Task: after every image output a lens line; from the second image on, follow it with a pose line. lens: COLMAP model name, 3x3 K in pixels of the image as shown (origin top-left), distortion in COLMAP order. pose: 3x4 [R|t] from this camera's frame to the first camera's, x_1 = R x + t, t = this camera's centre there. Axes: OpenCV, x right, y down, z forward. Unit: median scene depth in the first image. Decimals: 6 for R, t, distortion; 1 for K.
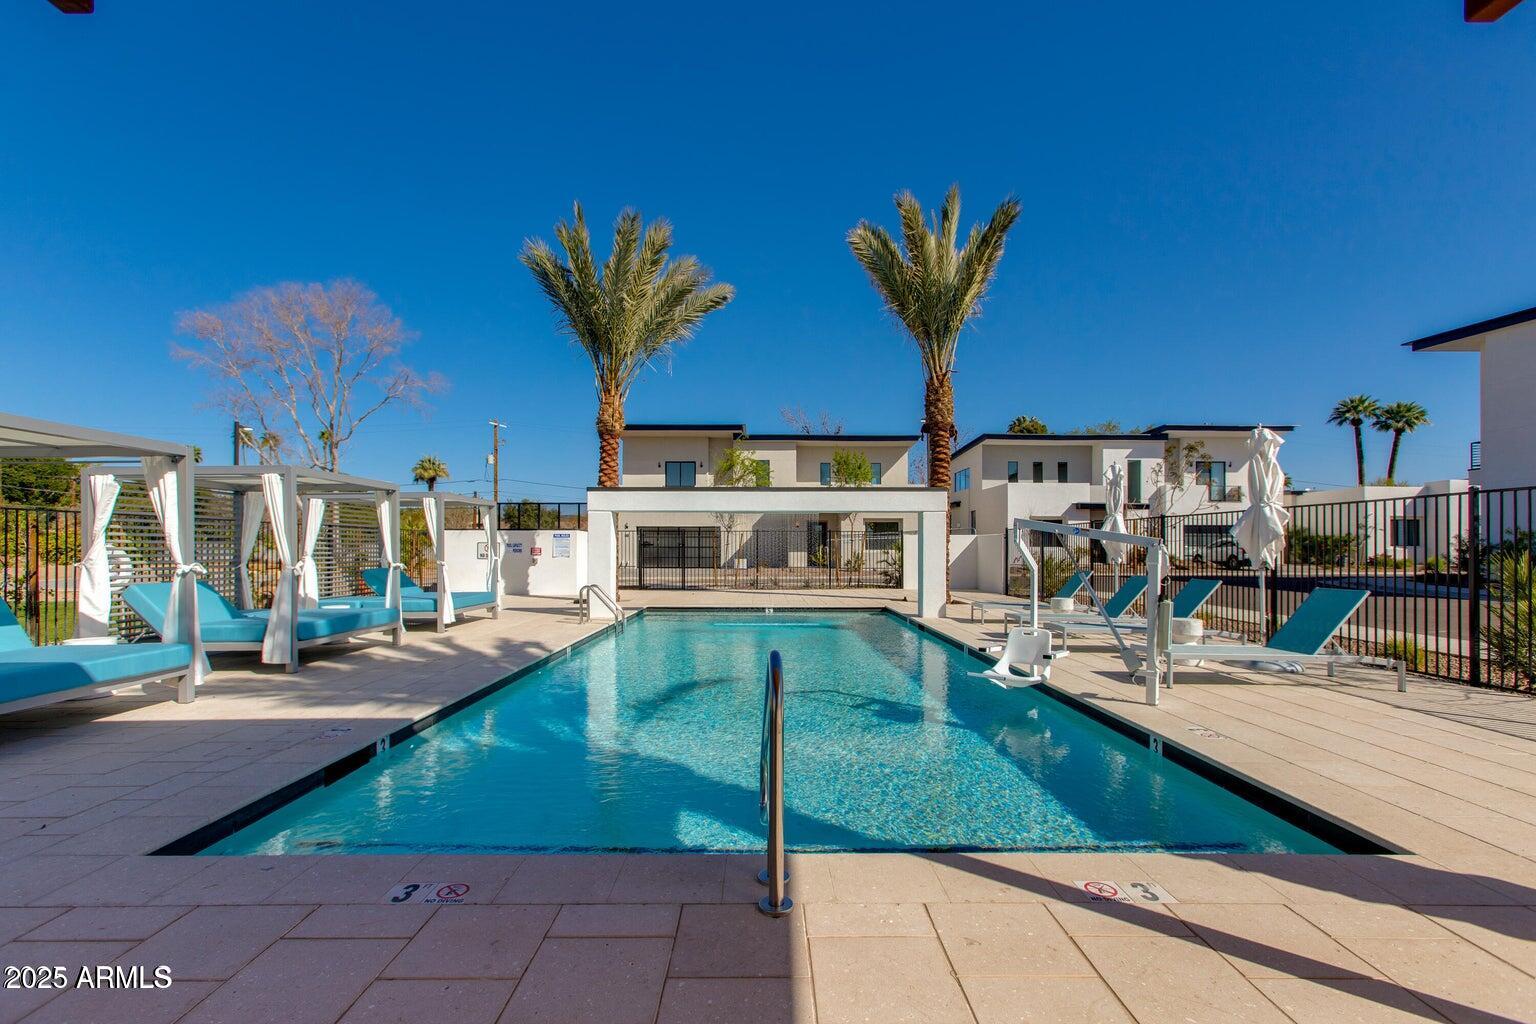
lens RADIAL K [[701.8, 0, 759.8], [0, 701.8, 529.0], [0, 0, 1]] dist [0.000487, 0.000741]
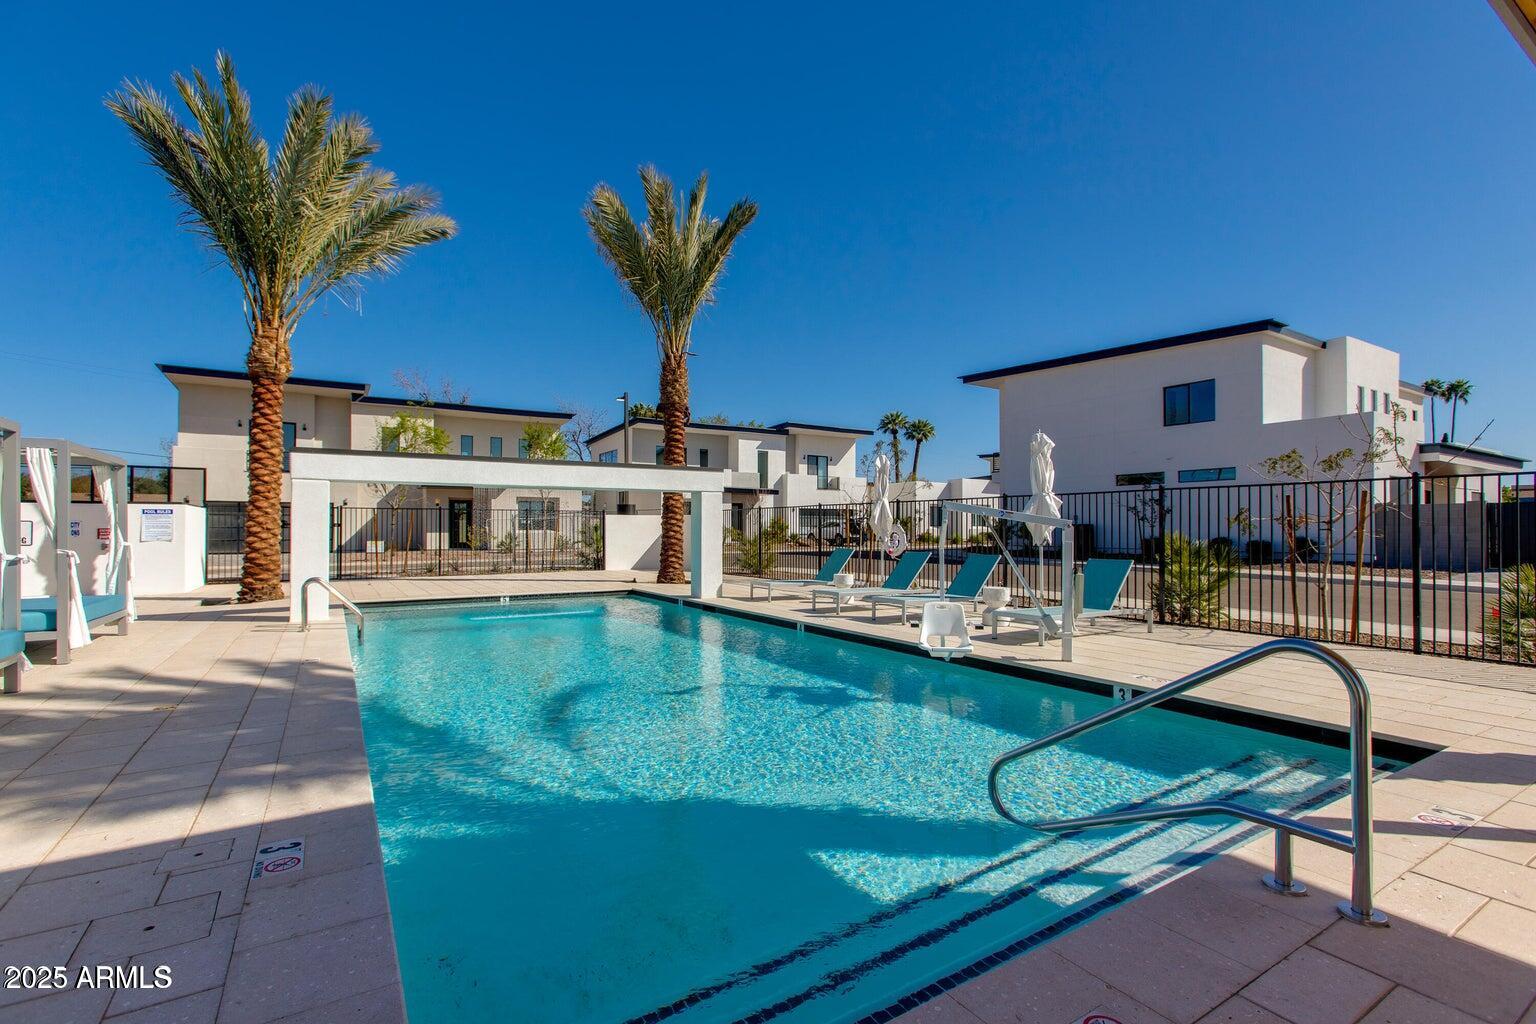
lens RADIAL K [[696.0, 0, 768.0], [0, 696.0, 512.0], [0, 0, 1]] dist [-0.020607, 0.019255]
pose [[0.849750, 0.011174, 0.527068, -0.146027], [-0.013472, 0.999909, 0.000520, 0.001400], [-0.527014, -0.007543, 0.849823, 0.080536]]
